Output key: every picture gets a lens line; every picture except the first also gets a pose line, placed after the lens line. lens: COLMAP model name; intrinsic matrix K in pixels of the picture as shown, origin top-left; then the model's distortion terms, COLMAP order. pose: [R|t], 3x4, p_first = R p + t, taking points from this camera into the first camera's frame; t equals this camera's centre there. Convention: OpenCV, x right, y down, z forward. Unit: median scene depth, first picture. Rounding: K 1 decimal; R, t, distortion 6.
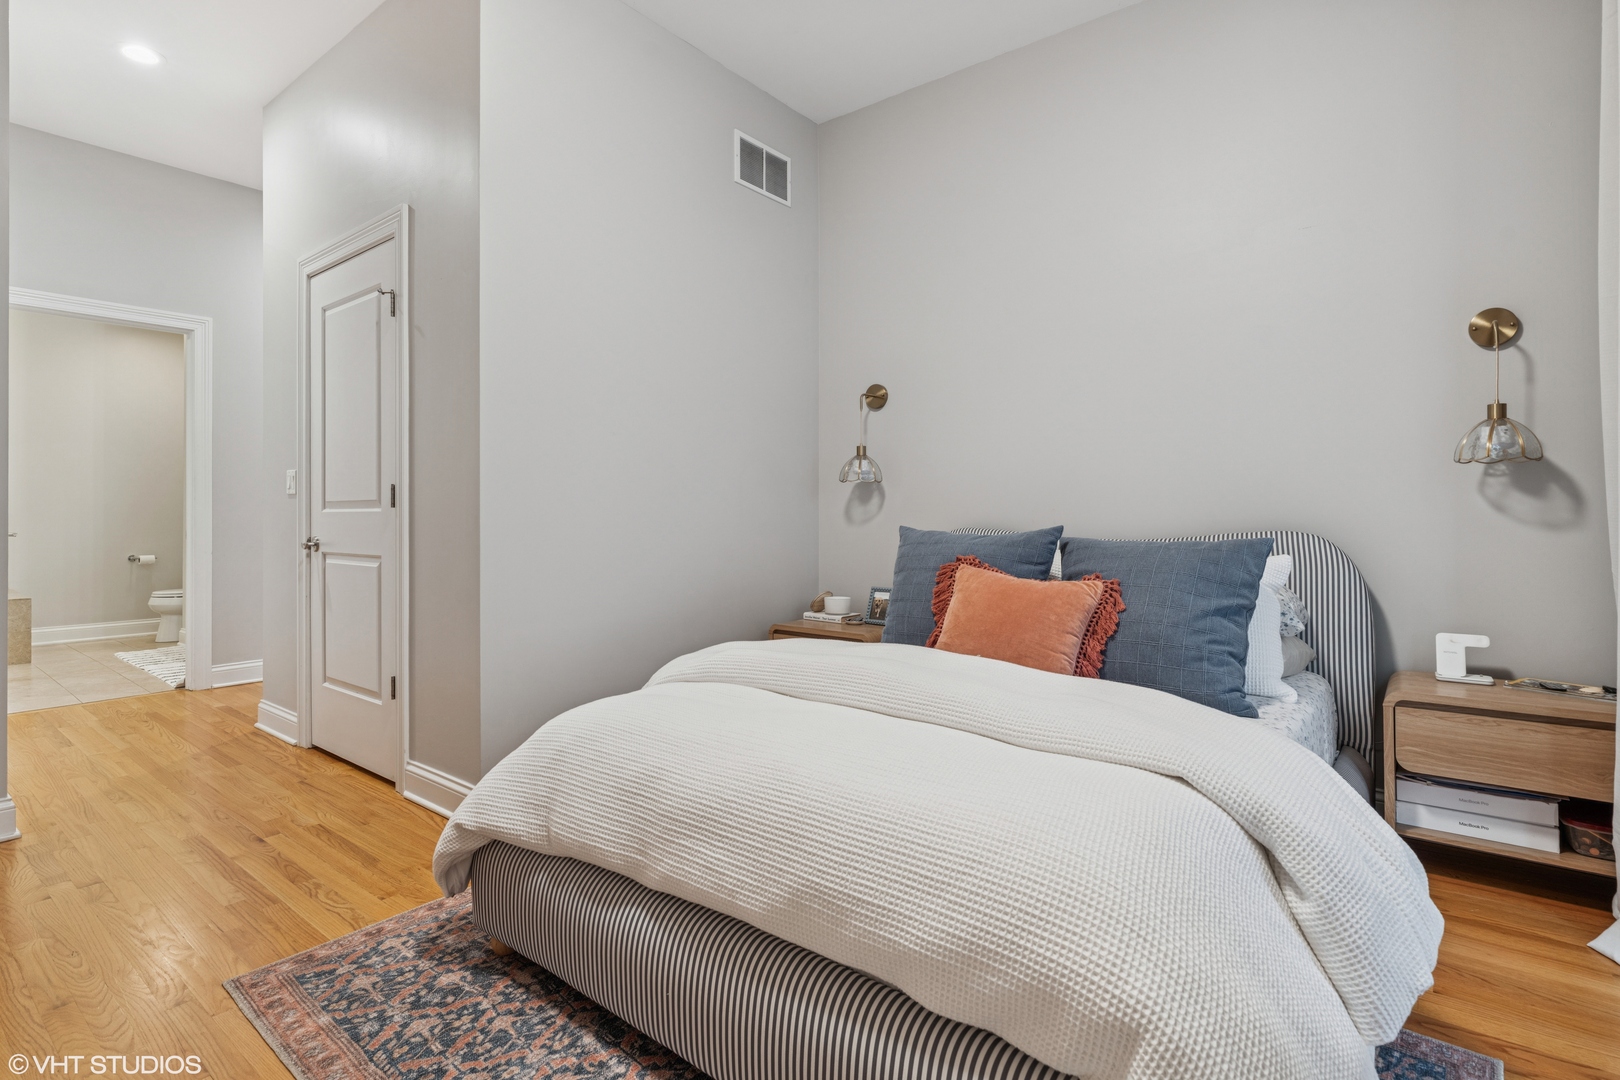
lens RADIAL K [[789.4, 0, 807.3], [0, 789.4, 514.9], [0, 0, 1]] dist [-0.011868, -0.000091]
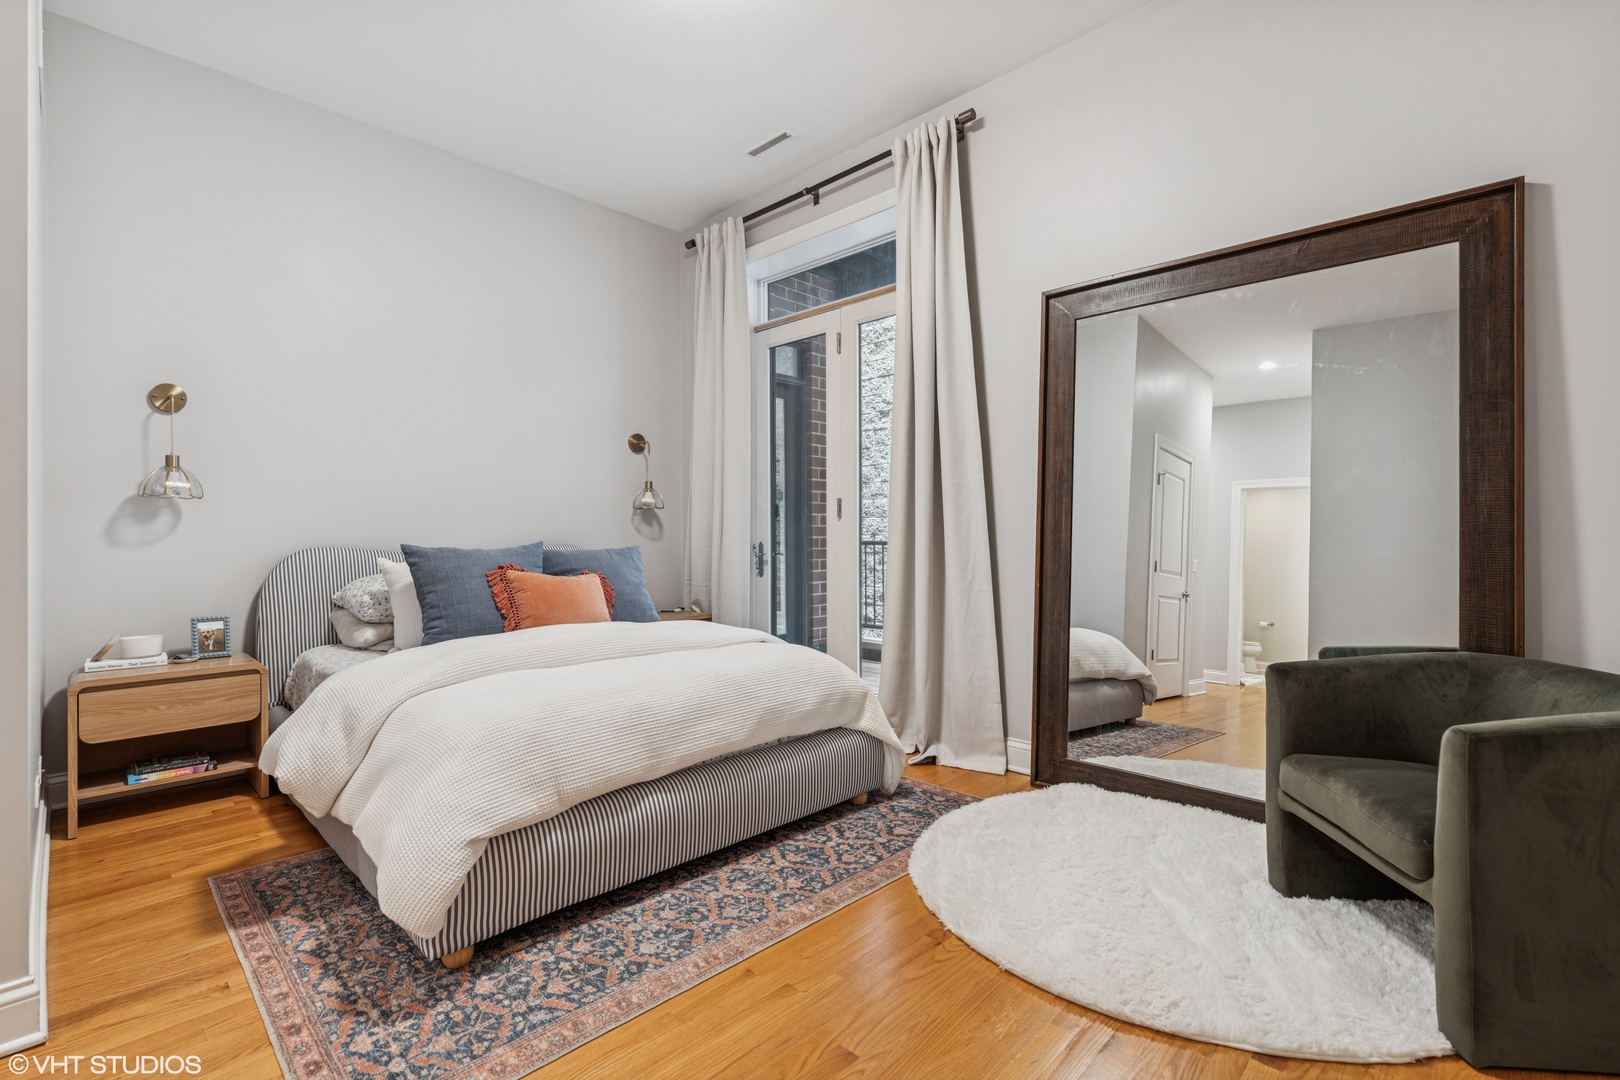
lens RADIAL K [[745.5, 0, 813.9], [0, 745.5, 527.2], [0, 0, 1]] dist [0.000879, 0.000273]
pose [[0.099181, 0.007959, 0.995038, -1.368279], [0.002923, 0.999961, -0.008290, -0.001175], [-0.995065, 0.003730, 0.099154, 0.465127]]
